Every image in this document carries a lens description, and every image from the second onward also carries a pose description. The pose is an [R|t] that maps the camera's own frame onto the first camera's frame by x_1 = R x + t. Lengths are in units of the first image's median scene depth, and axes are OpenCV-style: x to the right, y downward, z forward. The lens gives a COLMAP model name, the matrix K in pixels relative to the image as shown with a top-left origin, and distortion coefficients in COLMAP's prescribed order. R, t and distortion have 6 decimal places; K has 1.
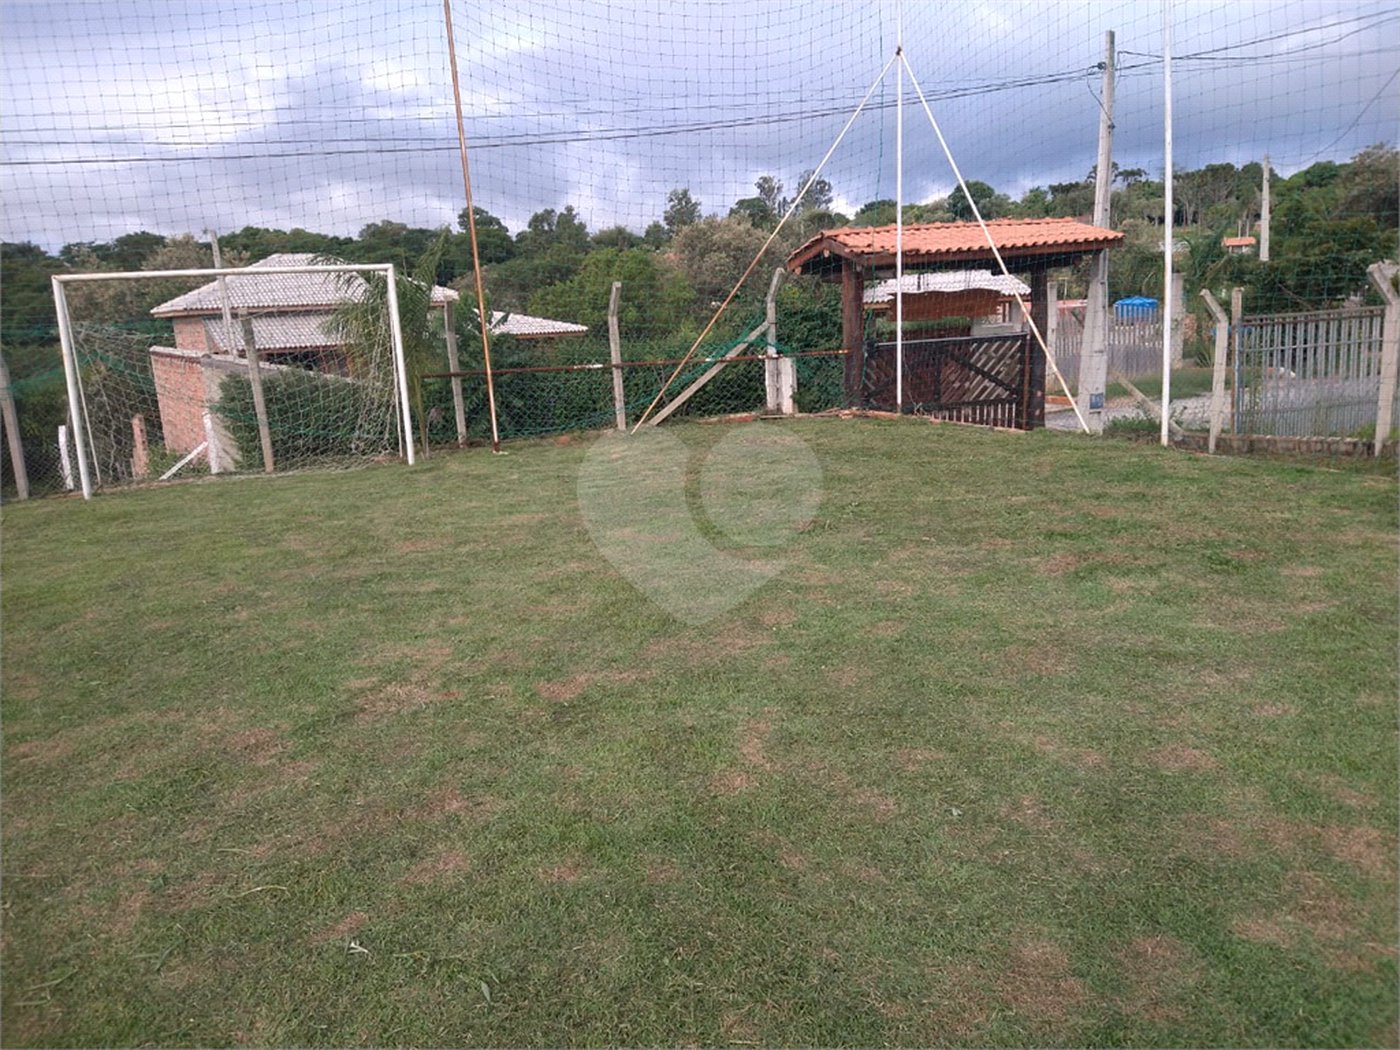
lens RADIAL K [[1054.6, 0, 701.4], [0, 1054.6, 505.3], [0, 0, 1]] dist [0.140845, -0.170375]
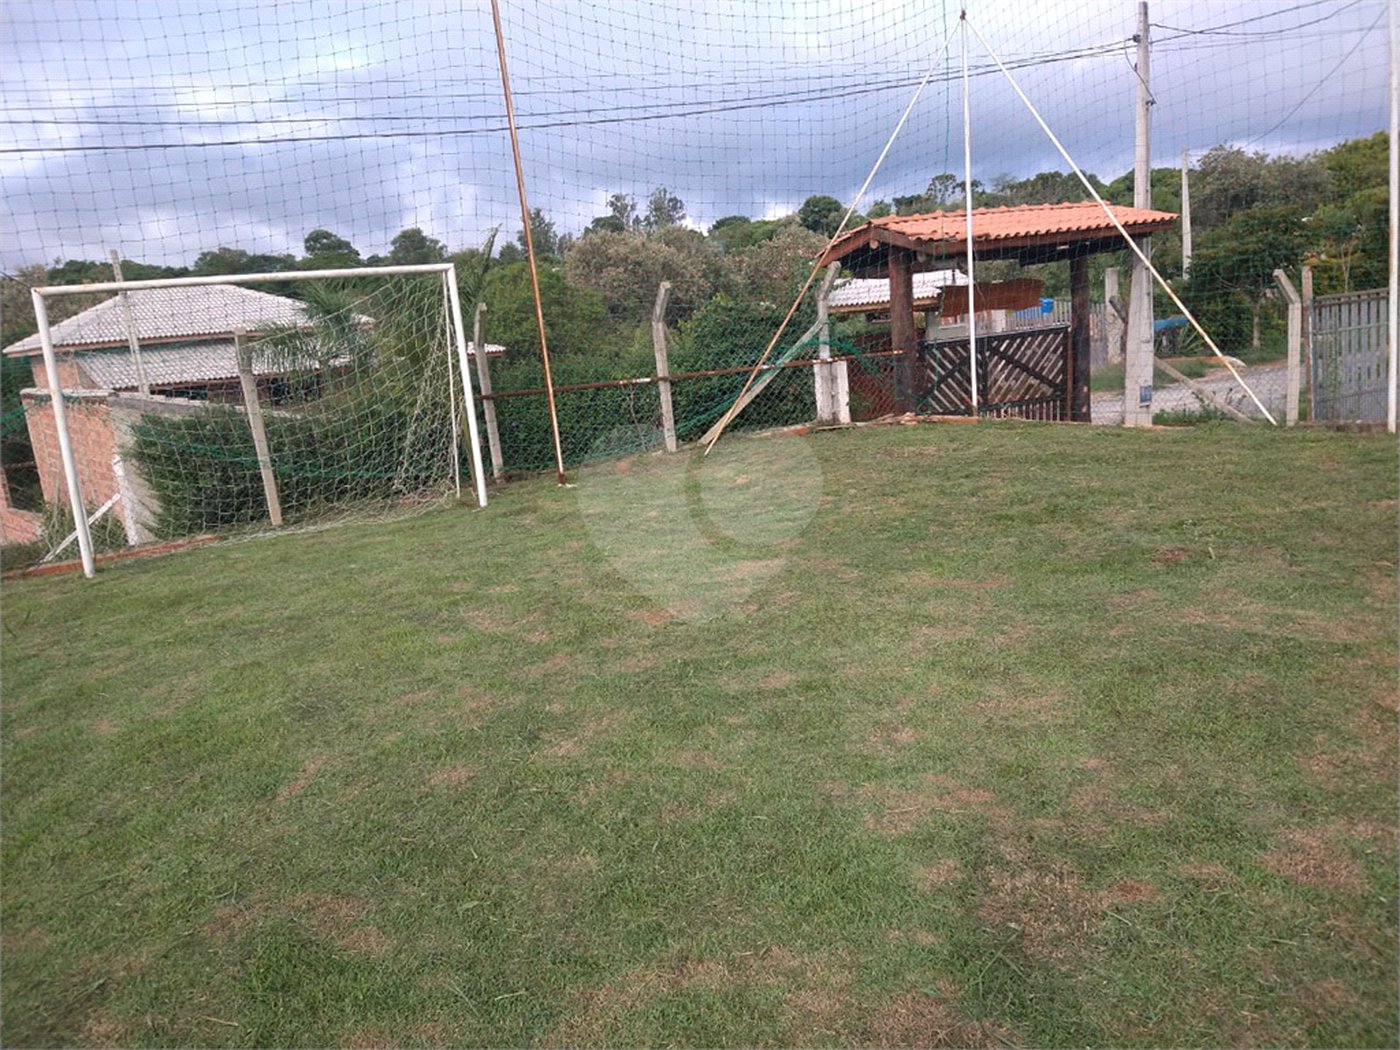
lens RADIAL K [[1054.6, 0, 701.4], [0, 1054.6, 505.3], [0, 0, 1]] dist [0.140845, -0.170375]
pose [[0.990304, -0.061690, 0.124471, -0.140353], [0.063689, 0.997896, -0.012147, -0.012238], [-0.123460, 0.019957, 0.992149, 0.109542]]
